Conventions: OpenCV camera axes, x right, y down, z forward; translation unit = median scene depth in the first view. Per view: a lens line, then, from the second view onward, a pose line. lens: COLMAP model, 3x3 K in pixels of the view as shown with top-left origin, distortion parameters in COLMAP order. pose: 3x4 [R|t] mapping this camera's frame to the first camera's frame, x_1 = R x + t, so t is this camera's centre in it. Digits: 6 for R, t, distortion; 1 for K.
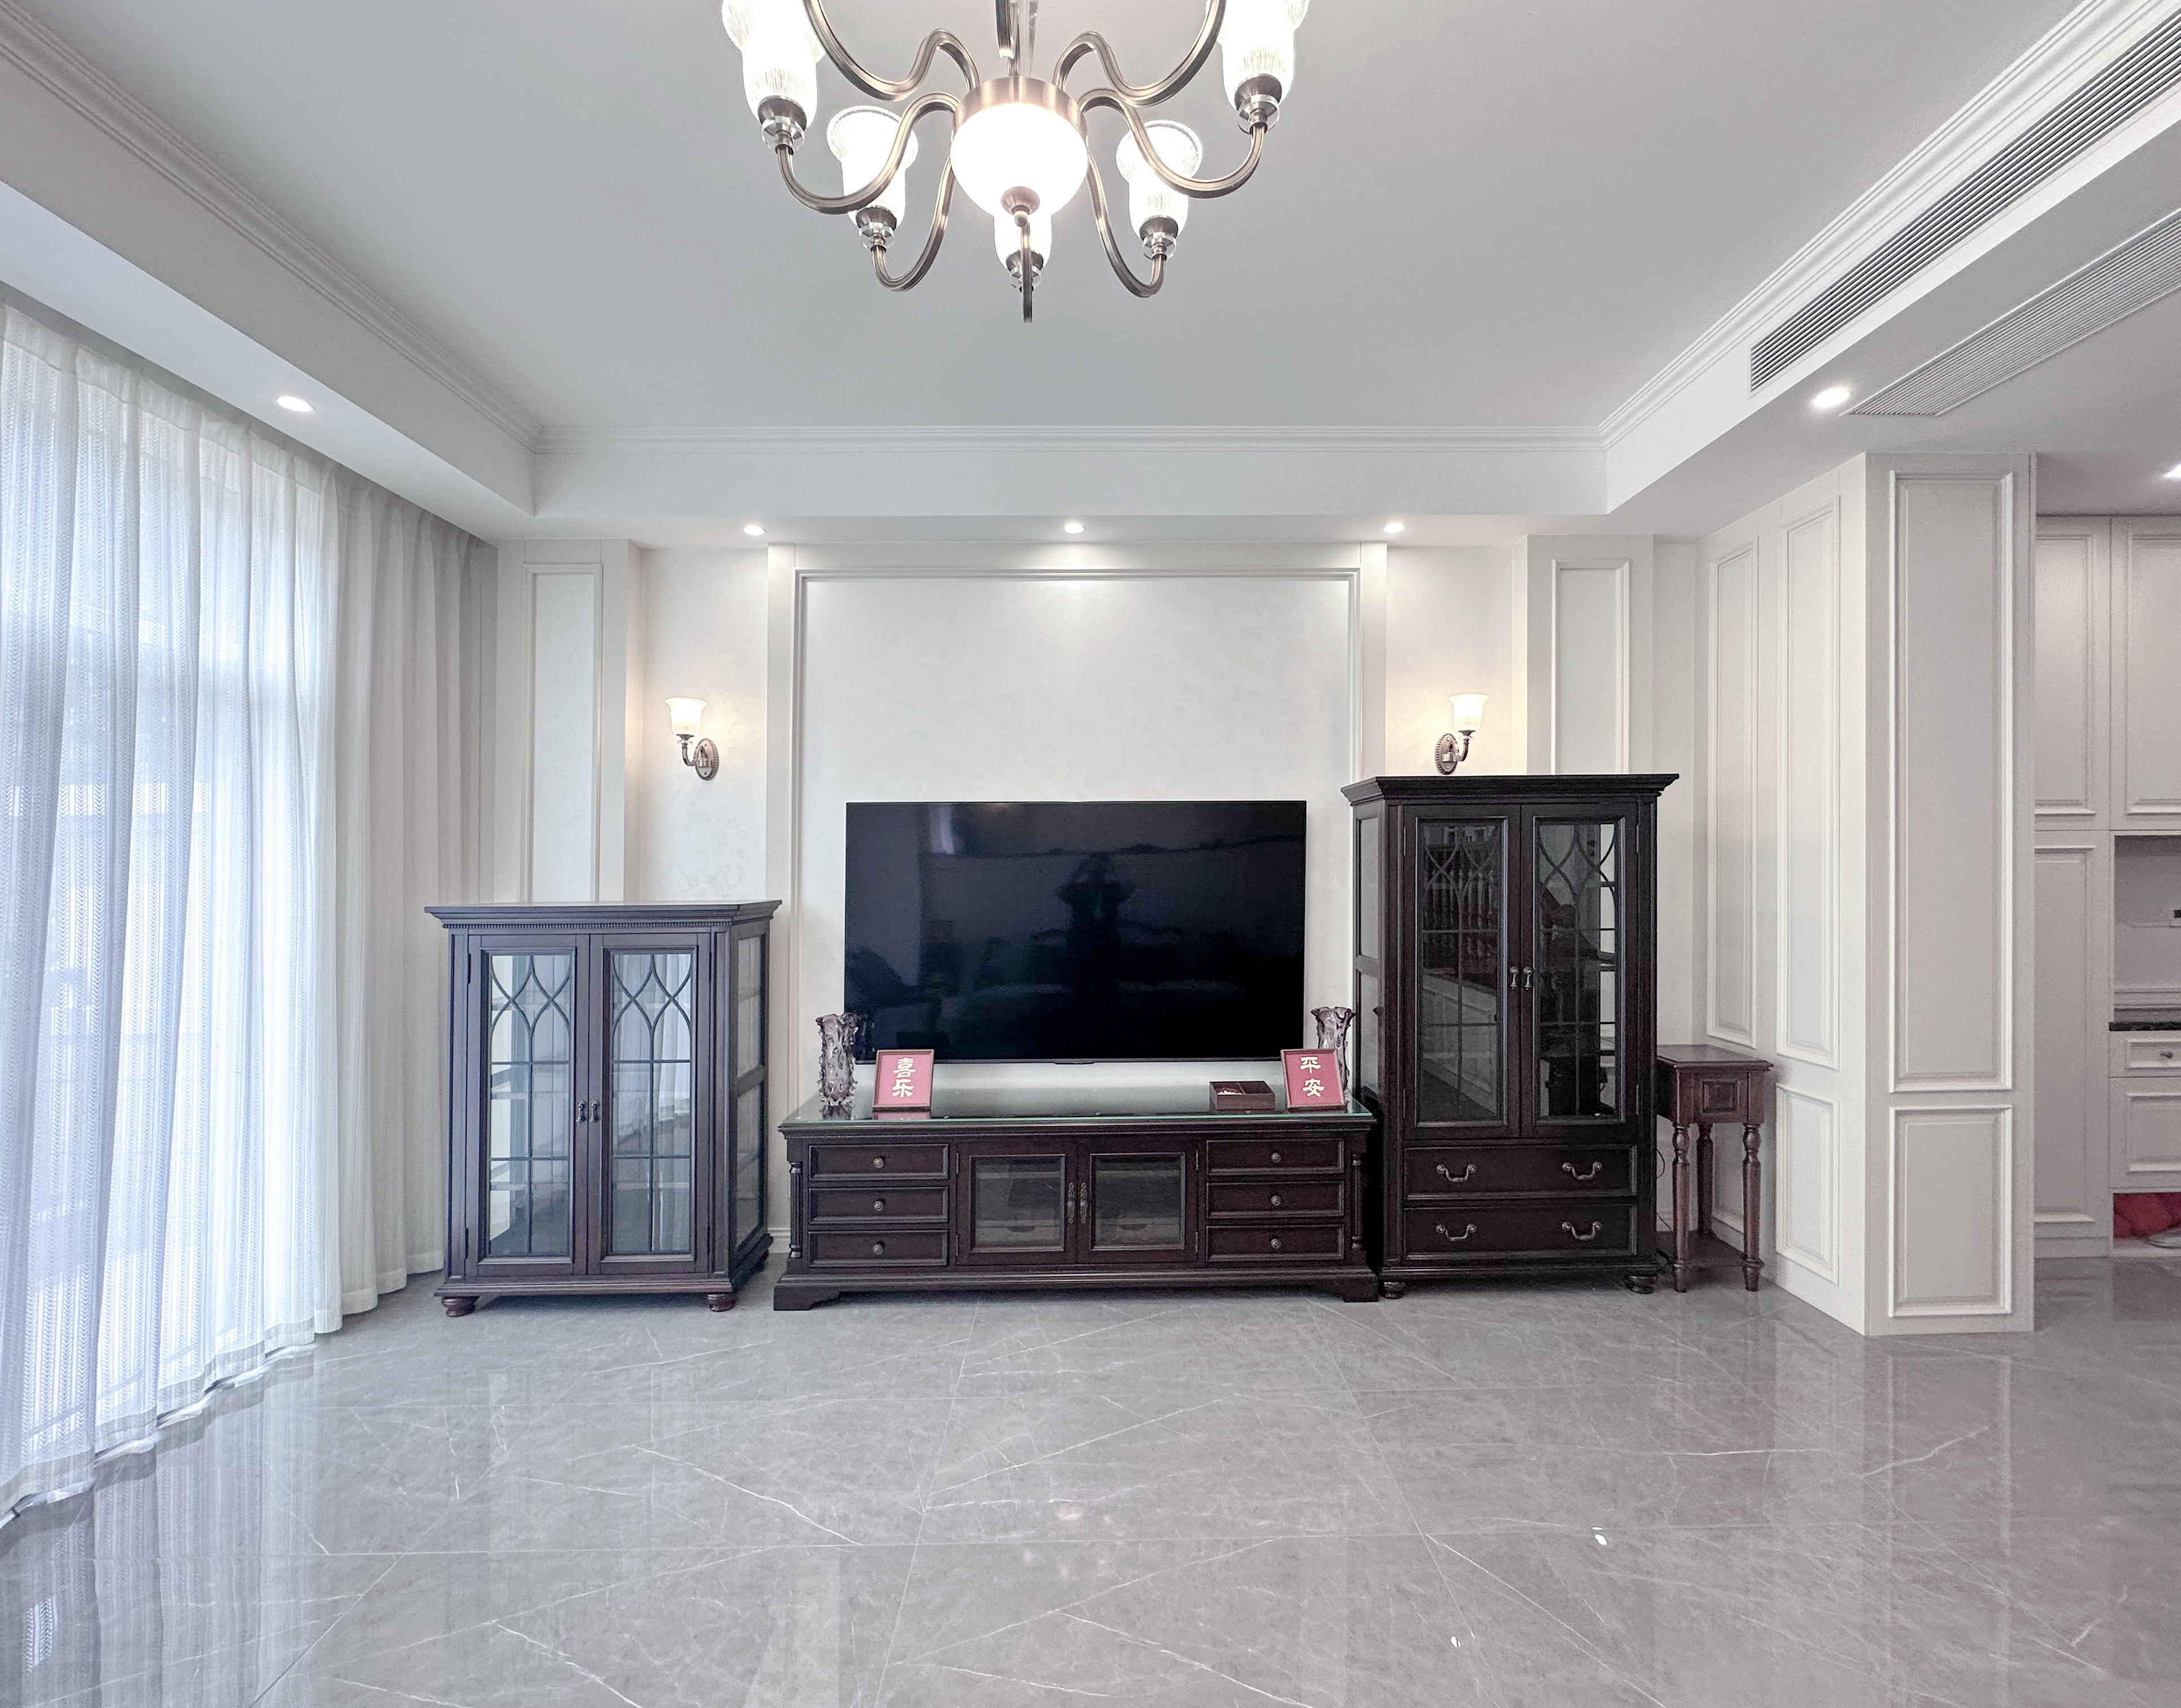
lens RADIAL K [[922.7, 0, 1095.8], [0, 922.7, 865.2], [0, 0, 1]] dist [-0.000574, 0.000583]
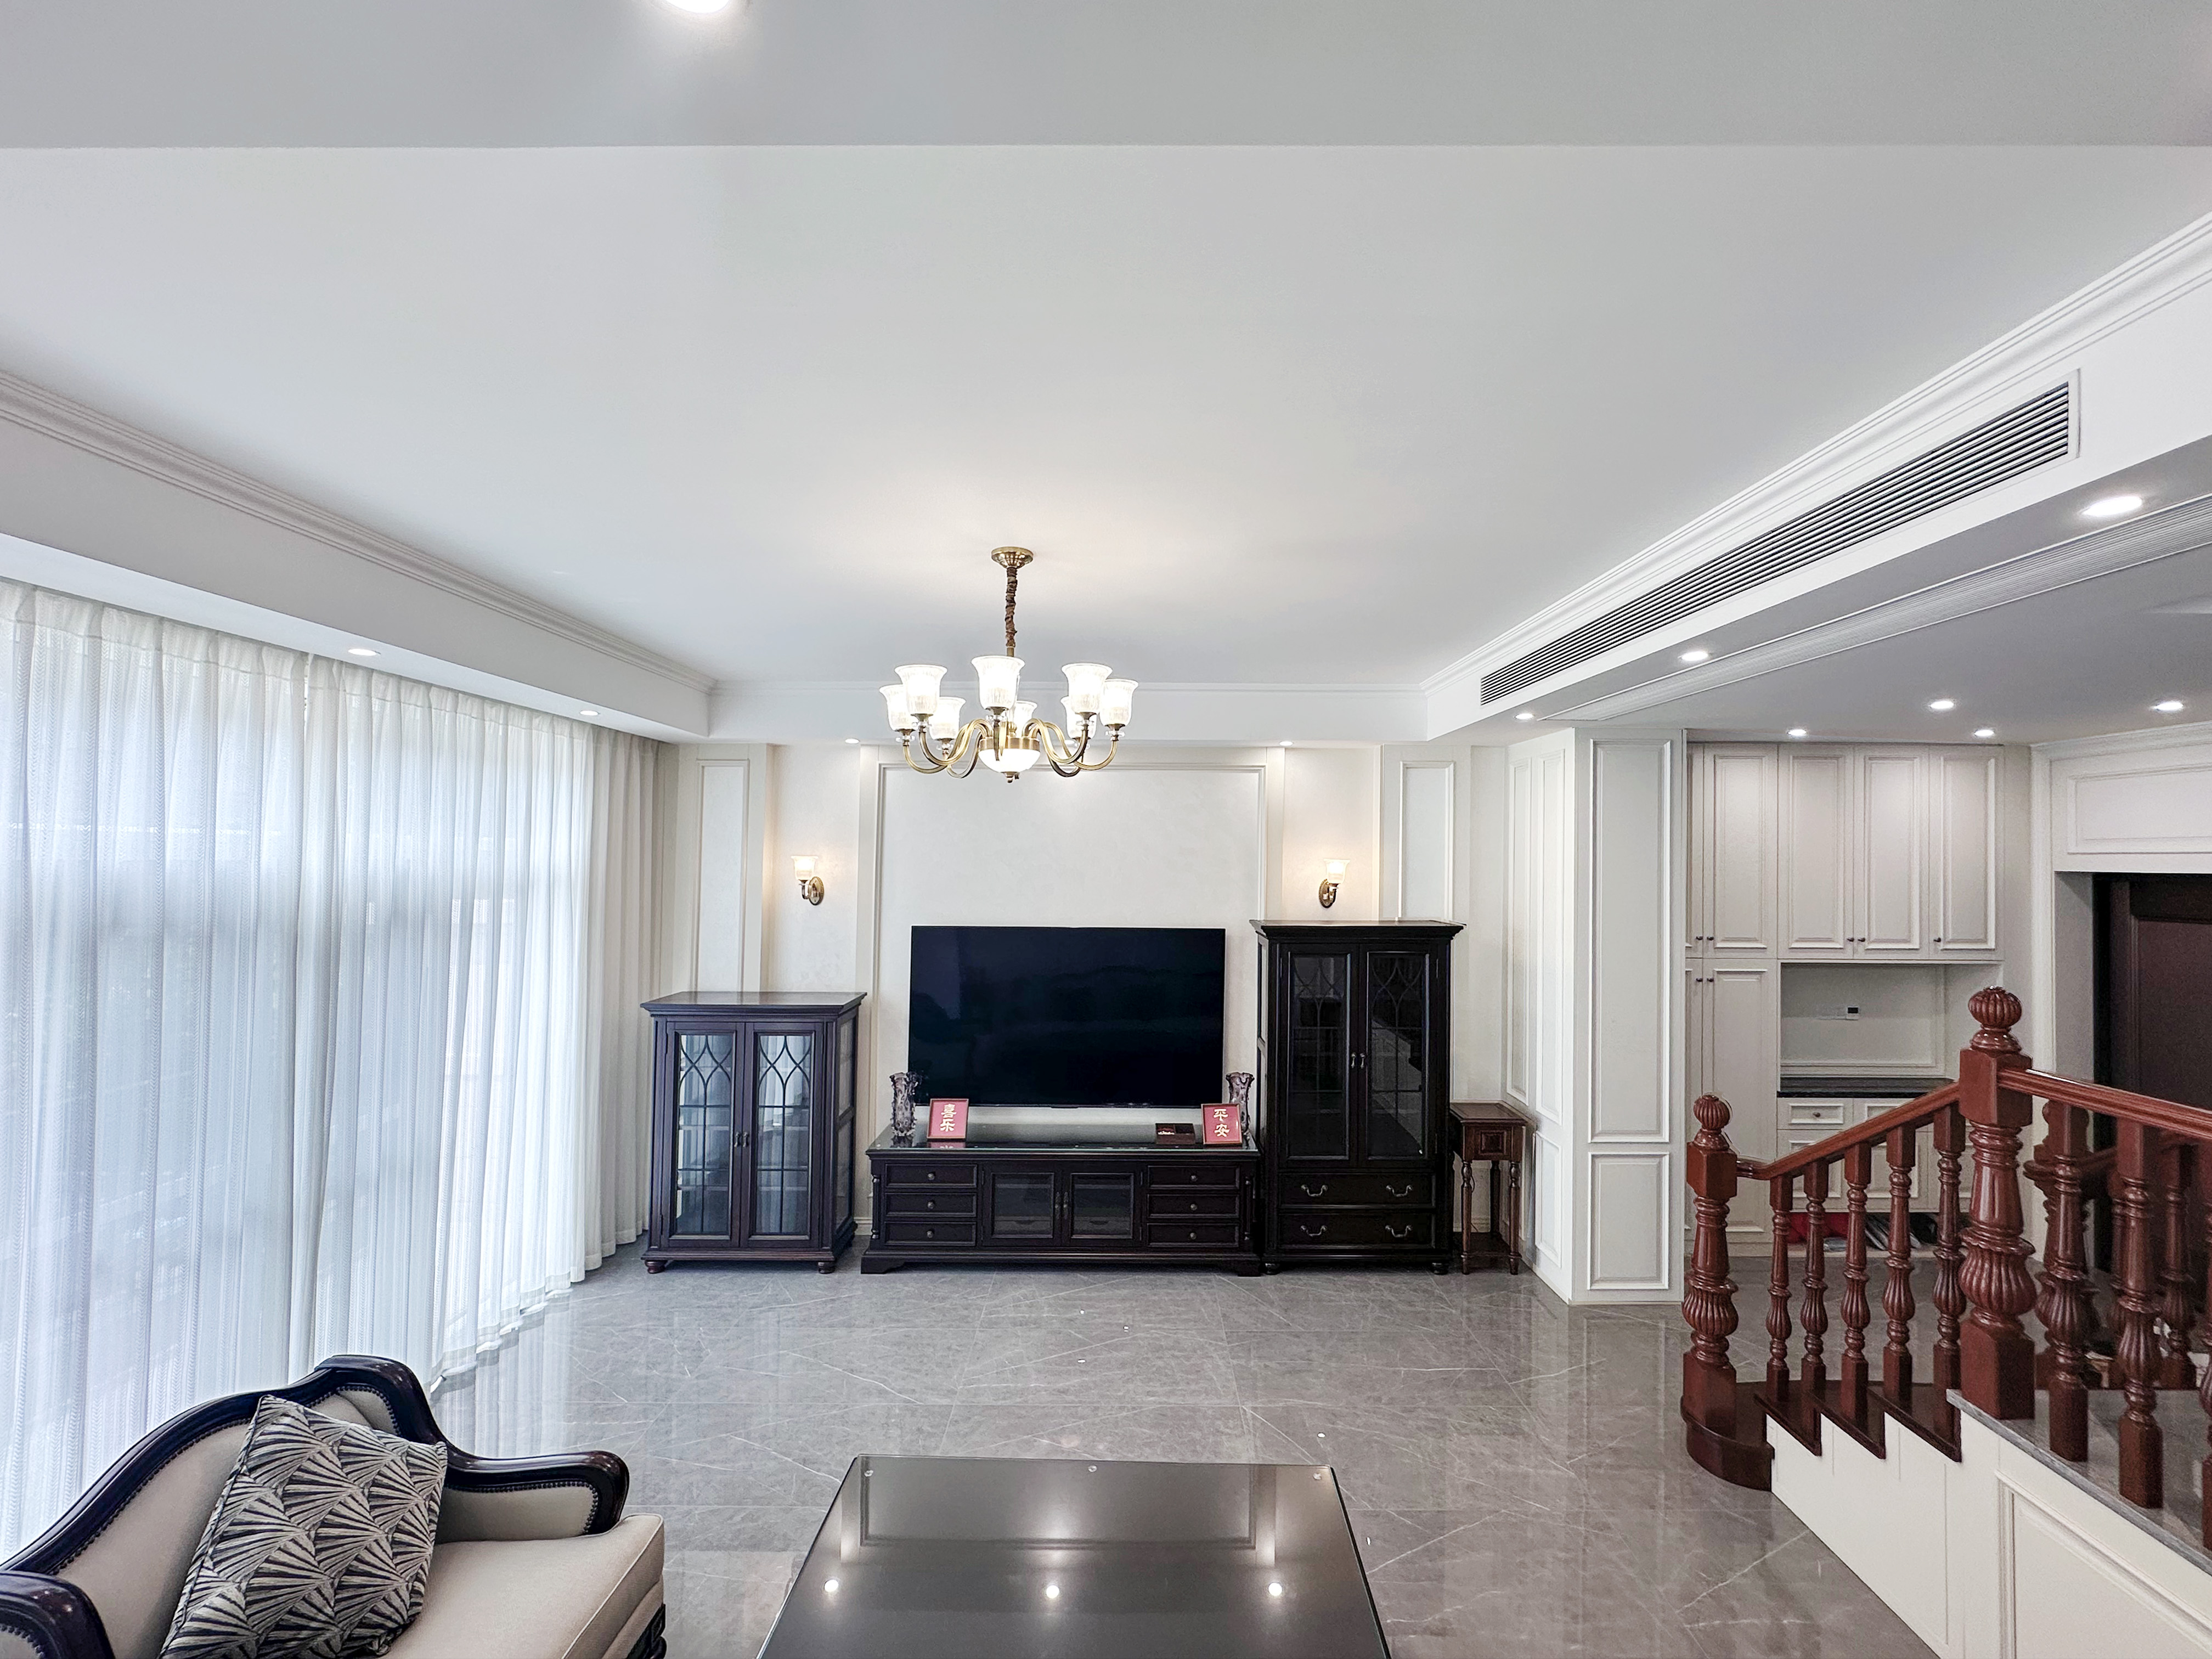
lens RADIAL K [[883.6, 0, 1105.6], [0, 883.6, 840.4], [0, 0, 1]] dist [0.000507, 0.000053]
pose [[0.999624, 0.008304, -0.026137, 0.083005], [-0.008913, 0.999689, -0.023271, -0.195339], [0.025935, 0.023495, 0.999387, -0.448865]]
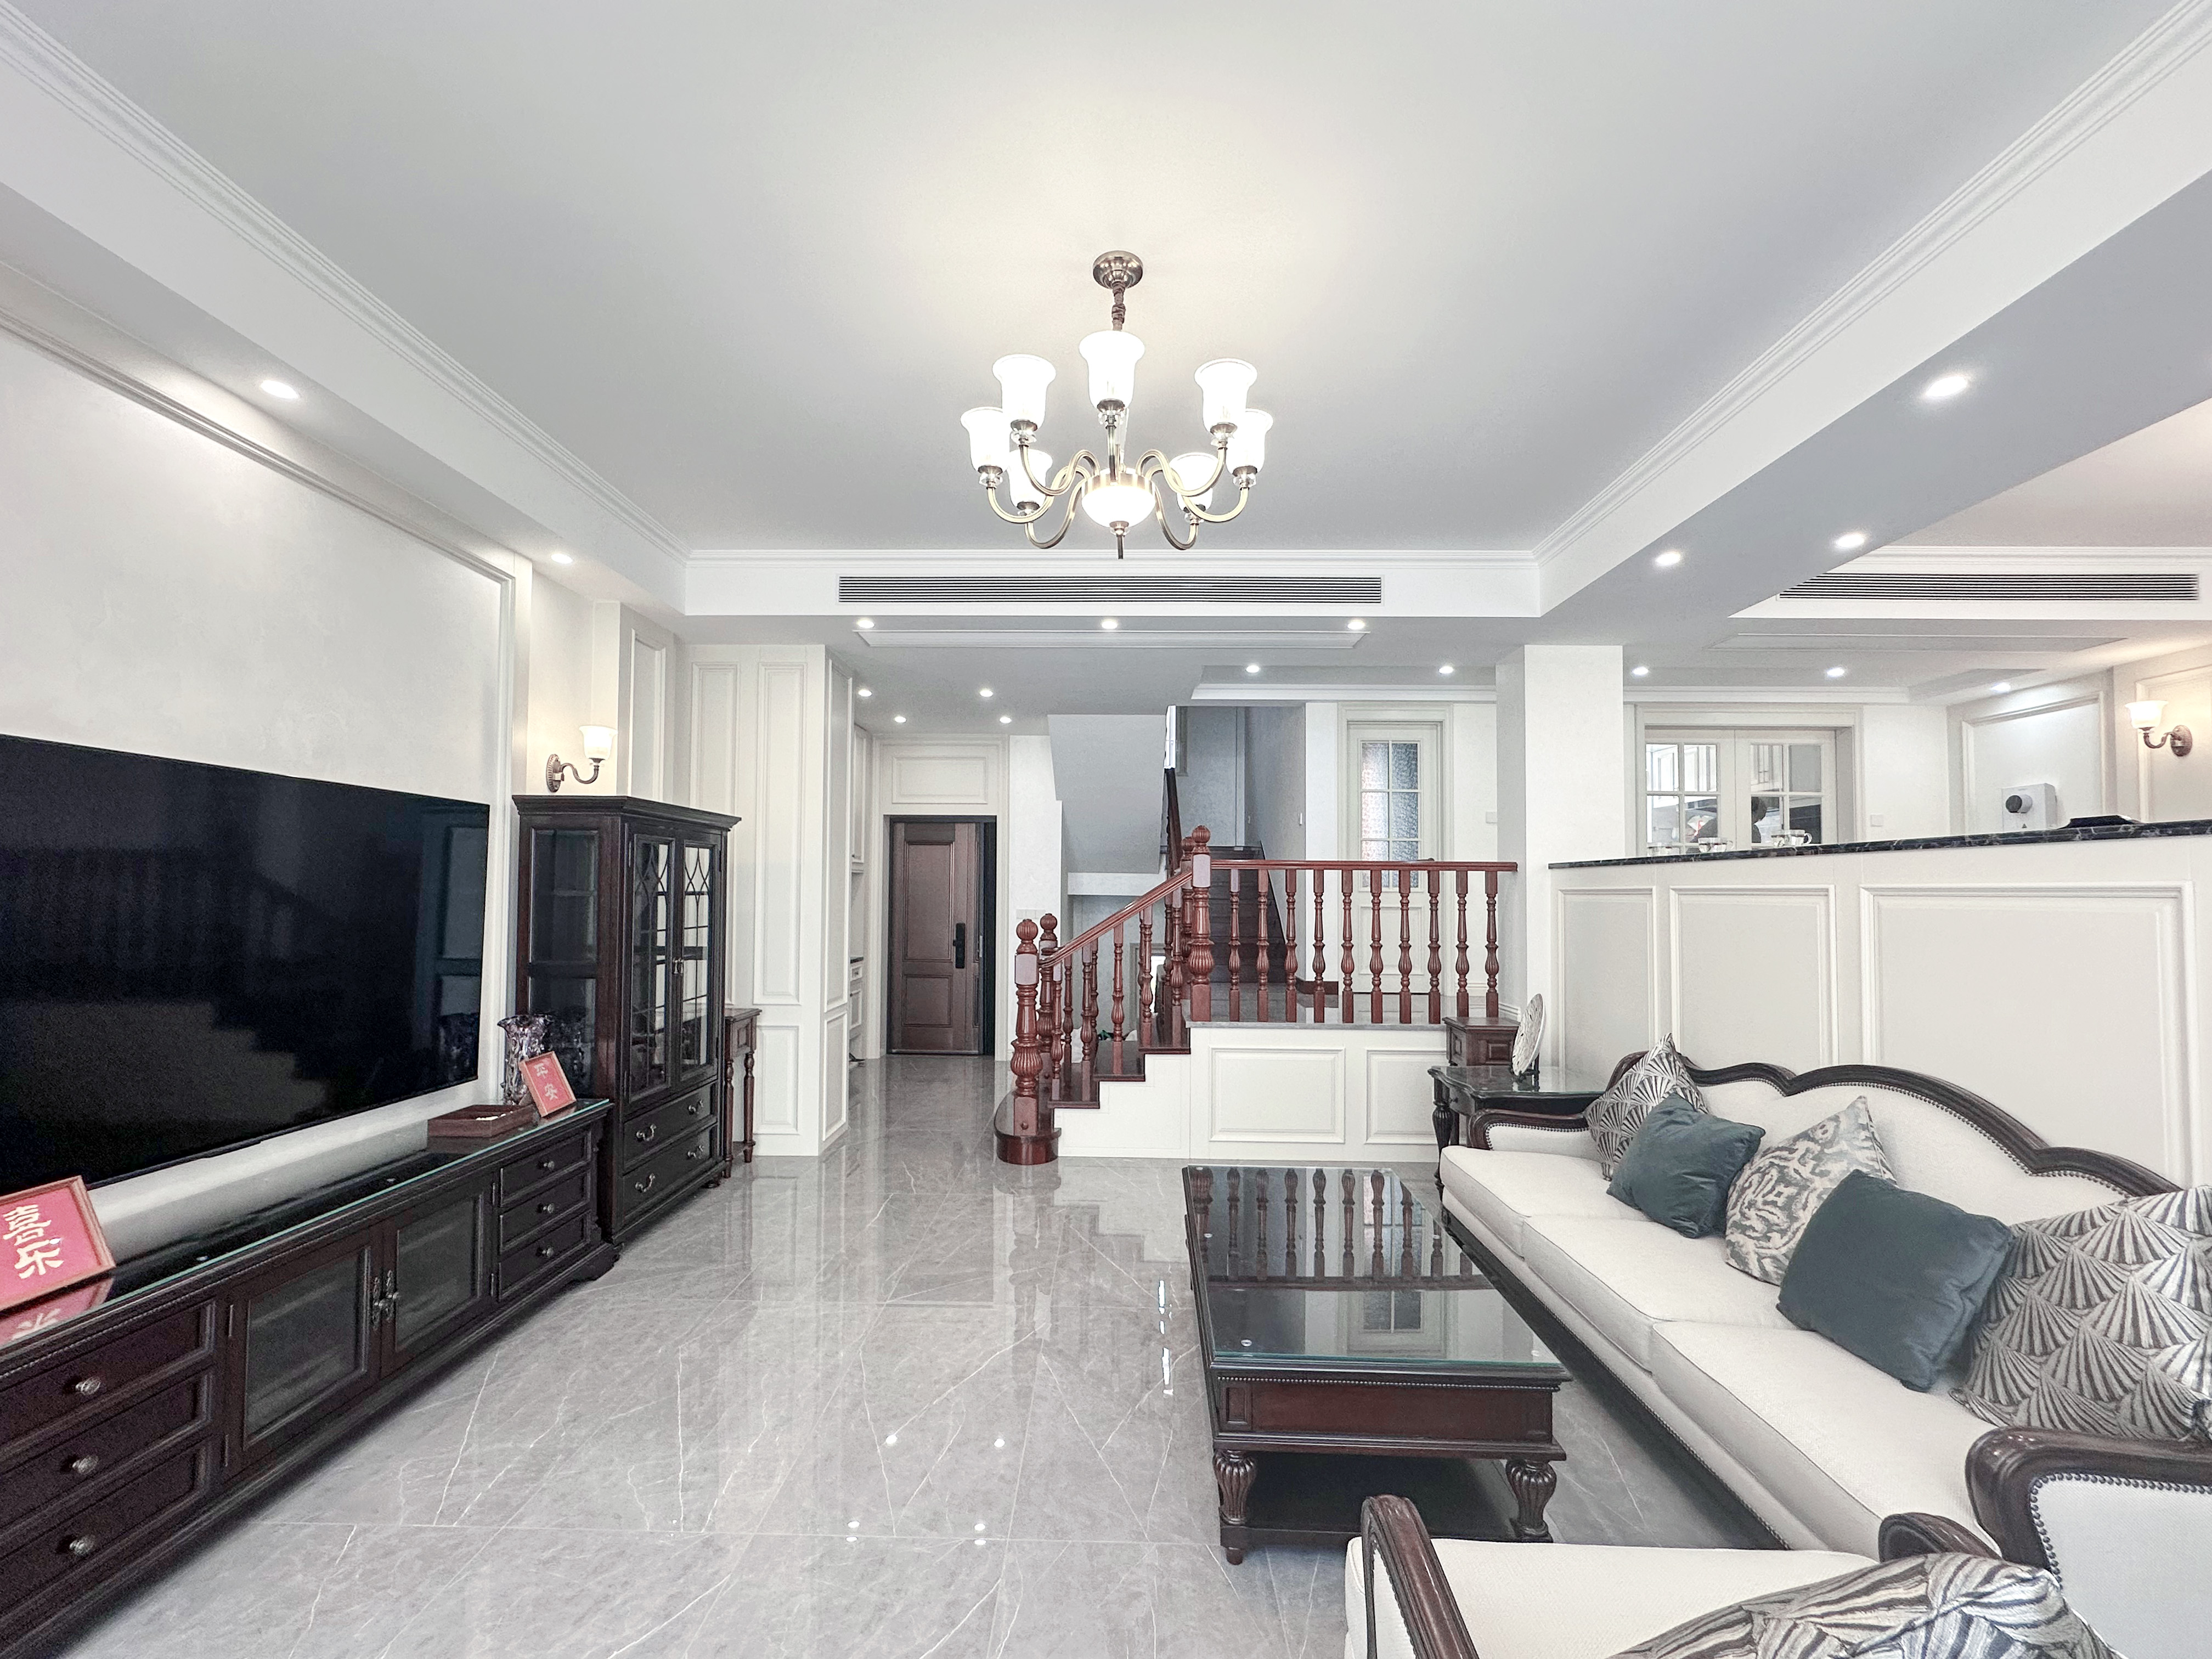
lens RADIAL K [[885.6, 0, 1113.0], [0, 885.6, 873.1], [0, 0, 1]] dist [0.000240, -0.000011]
pose [[0.039434, 0.028287, 0.998822, -0.725948], [-0.011801, 0.999543, -0.027842, 0.020621], [-0.999153, -0.010689, 0.039749, 0.351817]]
